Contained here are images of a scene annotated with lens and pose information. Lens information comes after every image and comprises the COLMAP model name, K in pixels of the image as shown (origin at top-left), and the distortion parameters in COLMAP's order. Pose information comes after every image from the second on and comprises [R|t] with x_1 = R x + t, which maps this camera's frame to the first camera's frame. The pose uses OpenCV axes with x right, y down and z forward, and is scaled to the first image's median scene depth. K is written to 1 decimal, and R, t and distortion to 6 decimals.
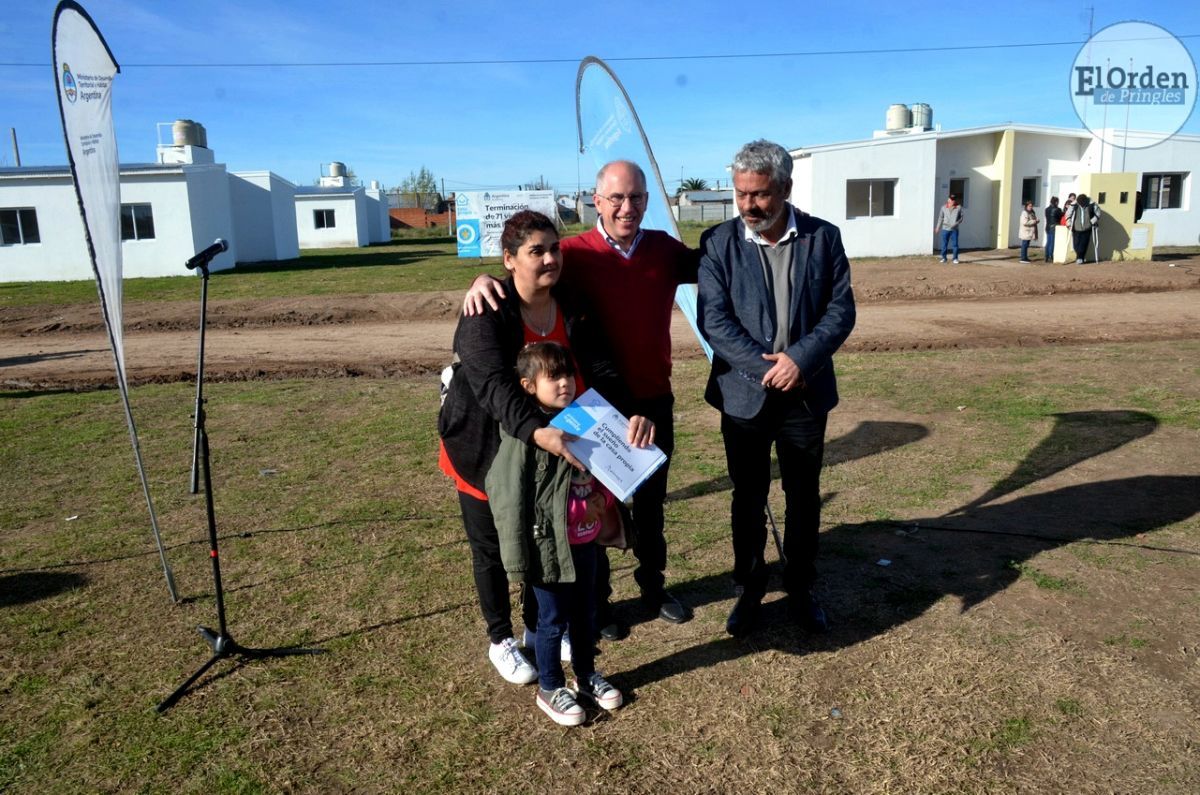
lens RADIAL K [[1152.2, 0, 545.1], [0, 1152.2, 474.1], [0, 0, 1]] dist [-0.061593, 0.021012]
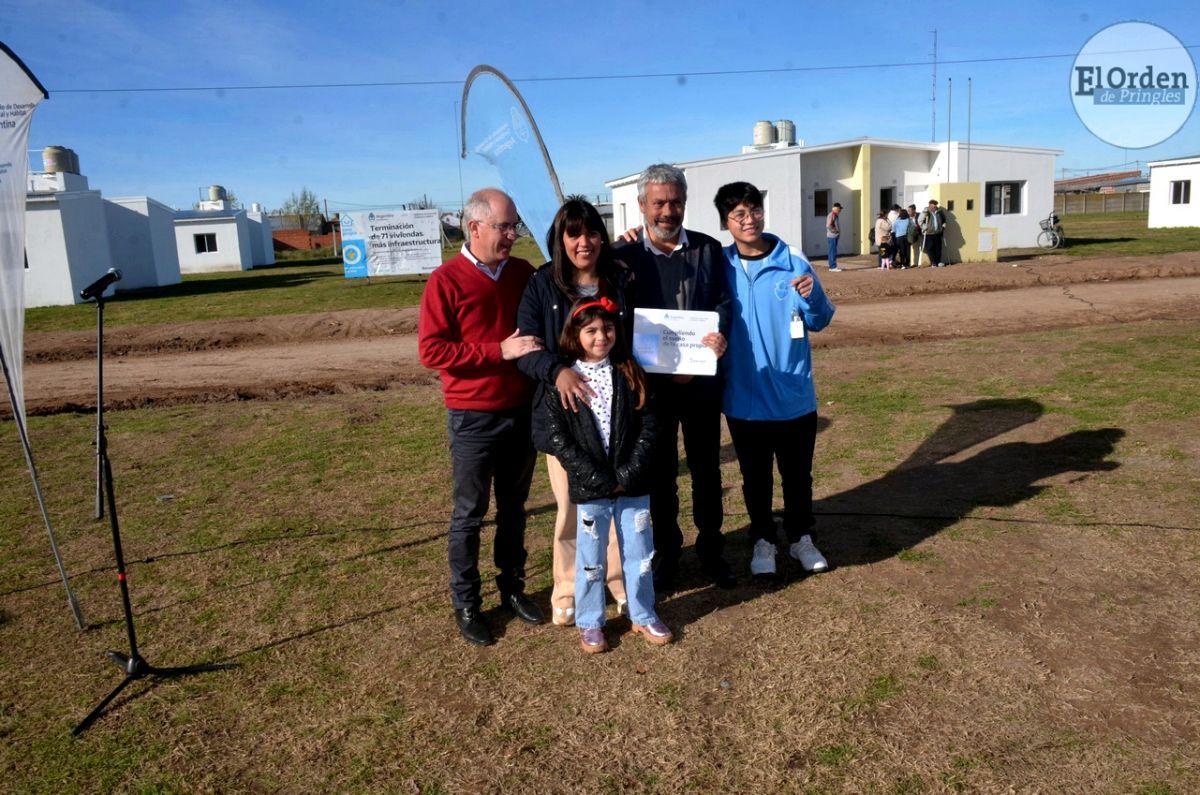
lens RADIAL K [[1073.0, 0, 603.0], [0, 1073.0, 453.8], [0, 0, 1]] dist [-0.073626, 0.018387]
pose [[0.987686, -0.051177, 0.147840, 0.001071], [0.054110, 0.998409, -0.015880, -0.005969], [-0.146792, 0.023684, 0.988884, 0.036789]]
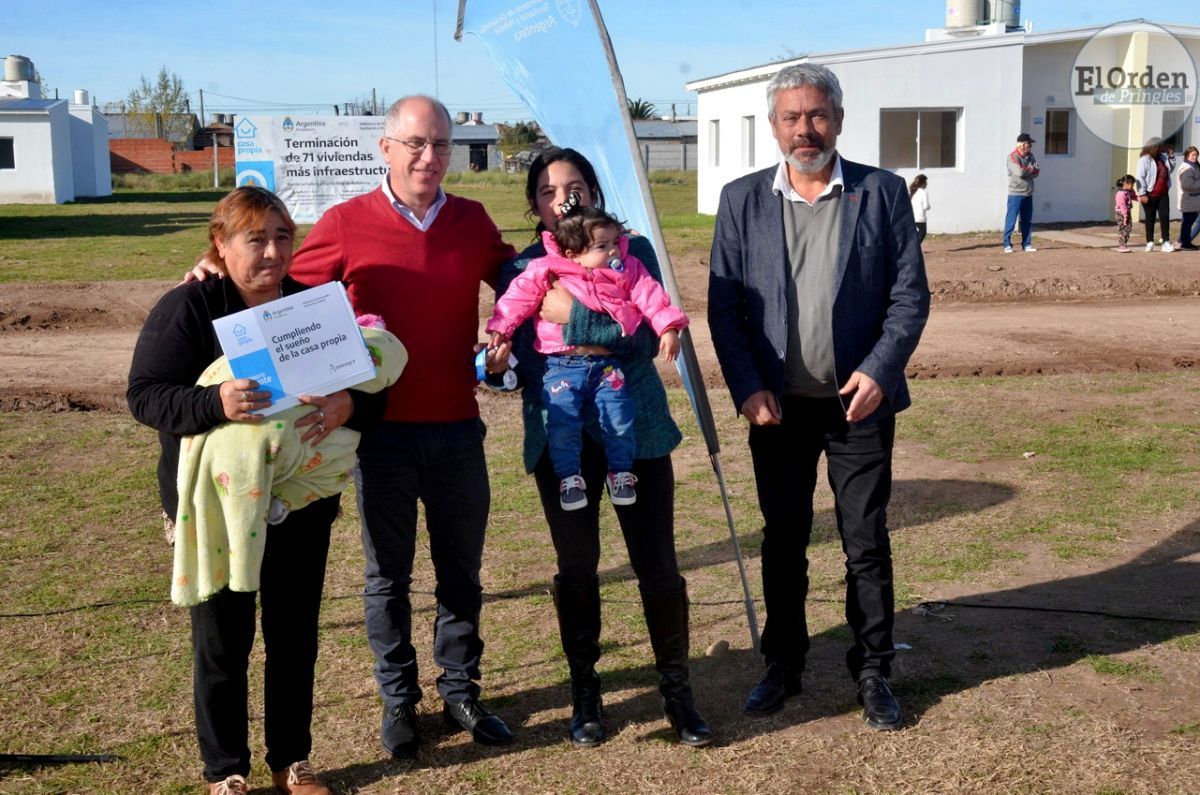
lens RADIAL K [[1466.2, 0, 596.2], [0, 1466.2, 397.7], [0, 0, 1]] dist [-0.020271, 0.102233]
pose [[0.994263, 0.004313, 0.106879, 0.020748], [0.002480, 0.997989, -0.063347, -0.037883], [-0.106937, 0.063248, 0.992252, 0.175289]]
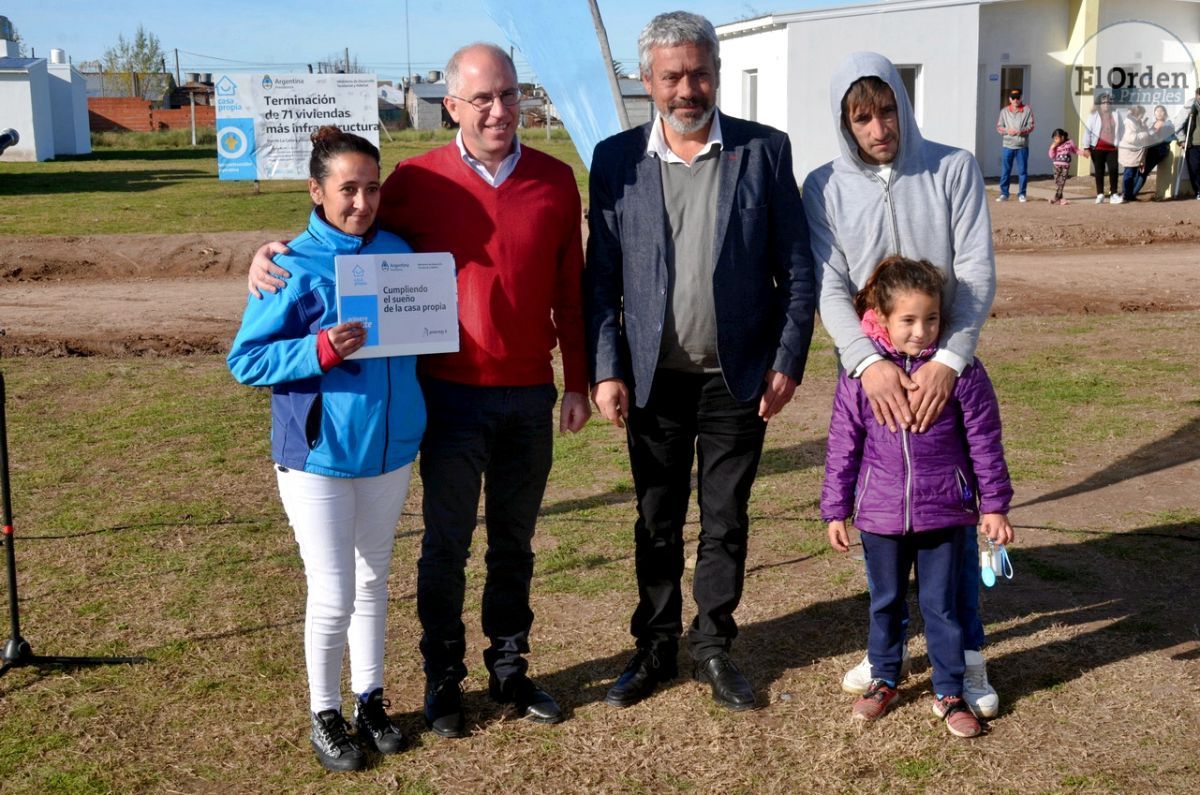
lens RADIAL K [[1334.6, 0, 611.3], [0, 1334.6, 364.5], [0, 0, 1]] dist [-0.011087, 0.043256]
pose [[0.992284, -0.004417, 0.123908, 0.031761], [0.008440, 0.999454, -0.031959, -0.049318], [-0.123699, 0.032758, 0.991779, 0.204814]]
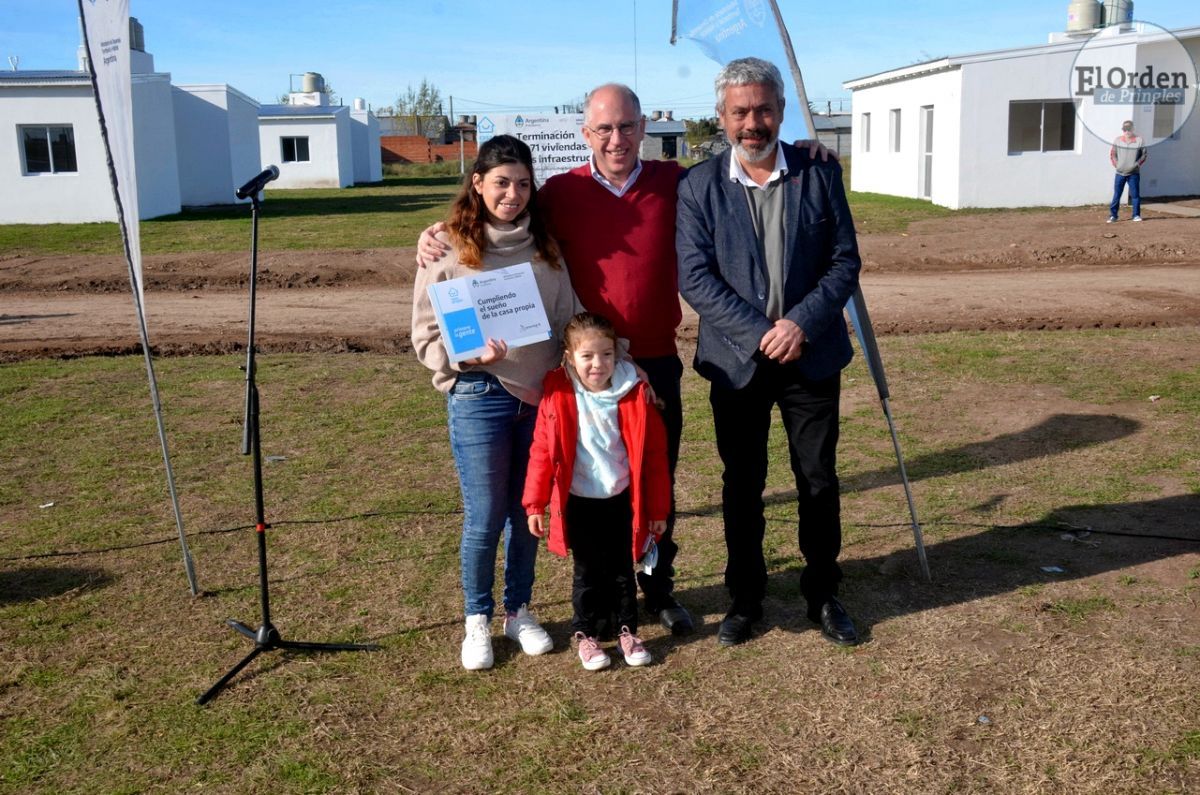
lens RADIAL K [[1300.5, 0, 628.0], [0, 1300.5, 397.4], [0, 0, 1]] dist [-0.024775, 0.043675]
pose [[0.999719, 0.012487, -0.020129, 0.028905], [-0.013000, 0.999589, -0.025536, -0.031708], [0.019802, 0.025790, 0.999471, 0.124175]]
